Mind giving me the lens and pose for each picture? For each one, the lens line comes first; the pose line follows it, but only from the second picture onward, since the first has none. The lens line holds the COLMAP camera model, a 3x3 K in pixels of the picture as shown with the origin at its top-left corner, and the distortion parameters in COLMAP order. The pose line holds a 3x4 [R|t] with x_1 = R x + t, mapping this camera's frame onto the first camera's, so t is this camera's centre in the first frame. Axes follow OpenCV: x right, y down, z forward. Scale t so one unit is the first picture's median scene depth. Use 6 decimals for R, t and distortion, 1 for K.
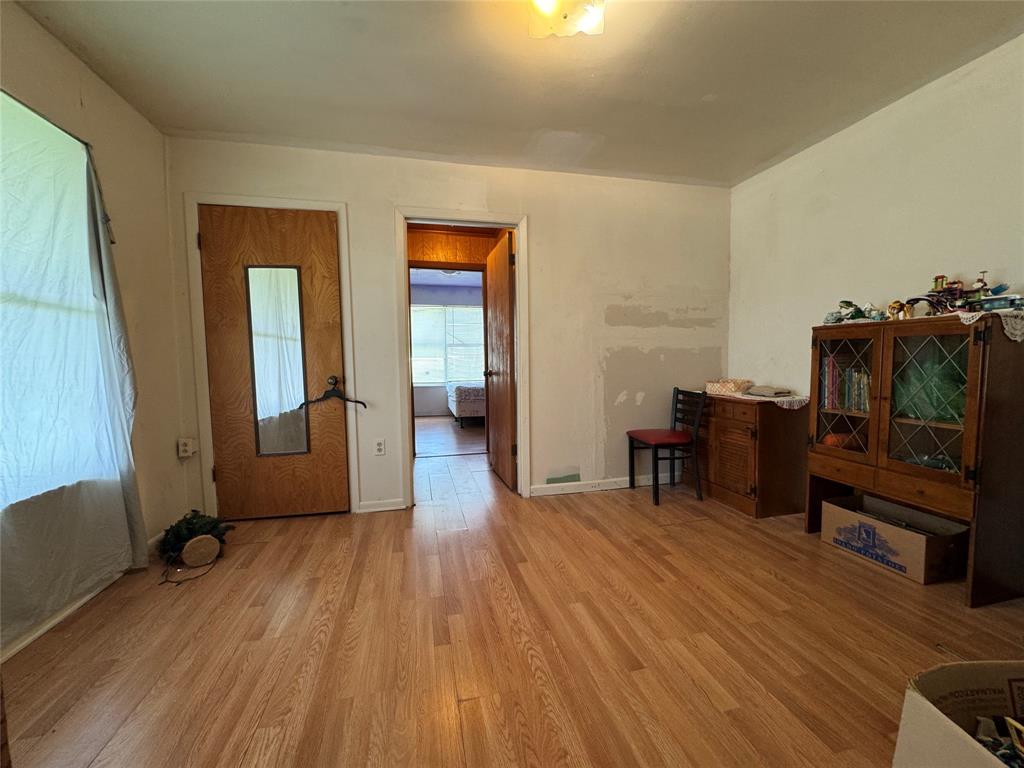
lens RADIAL K [[410.3, 0, 512.4], [0, 410.3, 387.7], [0, 0, 1]] dist [-0.003826, 0.000135]
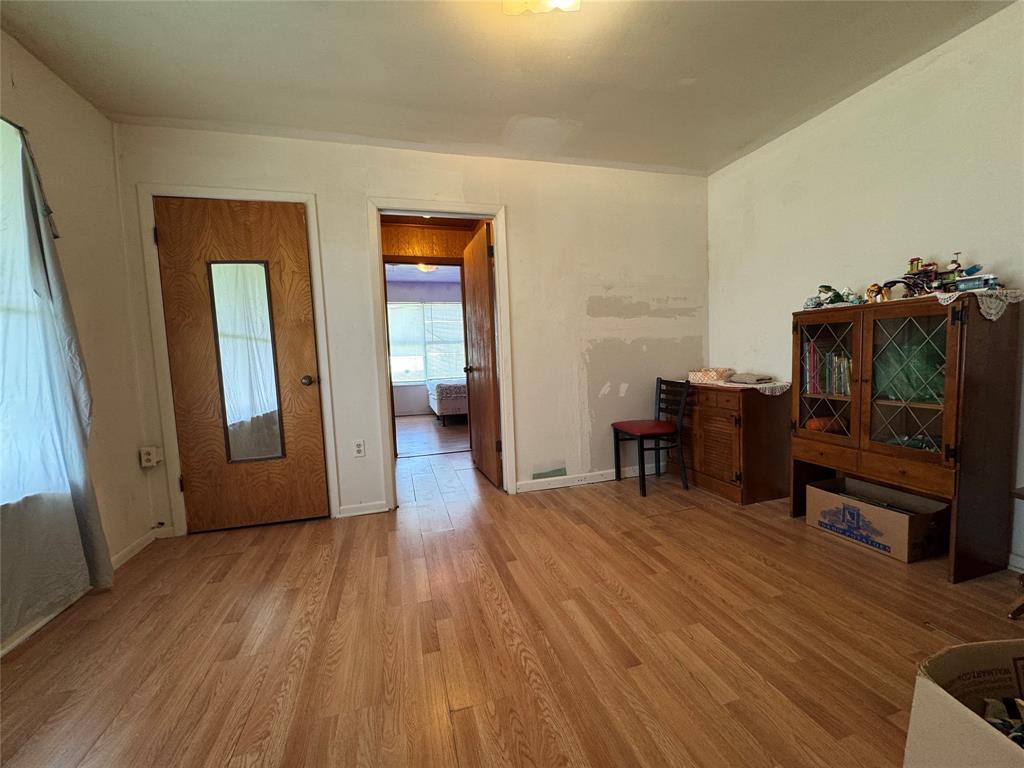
lens RADIAL K [[410.3, 0, 514.1], [0, 410.3, 386.4], [0, 0, 1]] dist [-0.003826, 0.000135]
pose [[0.998283, -0.030298, 0.050131, -0.006081], [0.030051, 0.999532, 0.005678, 0.006844], [-0.050280, -0.004162, 0.998727, 0.031552]]
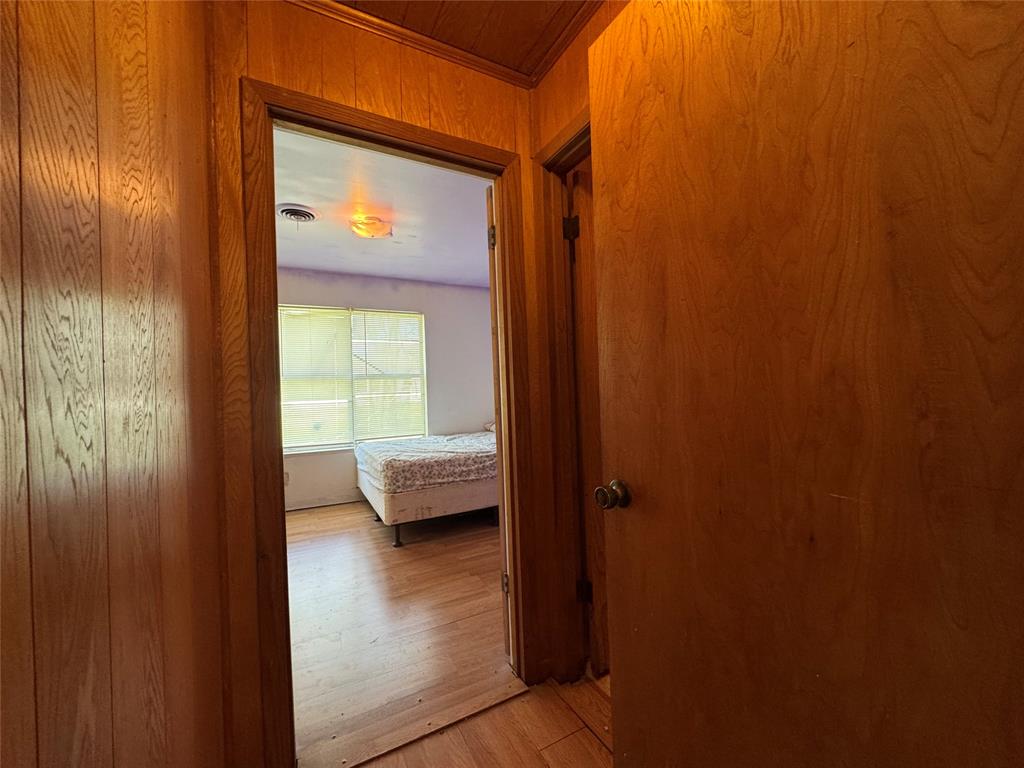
lens RADIAL K [[410.3, 0, 512.0], [0, 410.3, 381.2], [0, 0, 1]] dist [-0.003826, 0.000135]
pose [[0.966470, -0.021942, 0.255839, -0.372345], [0.044033, 0.995746, -0.080939, -0.169664], [-0.252974, 0.089491, 0.963325, 1.575119]]
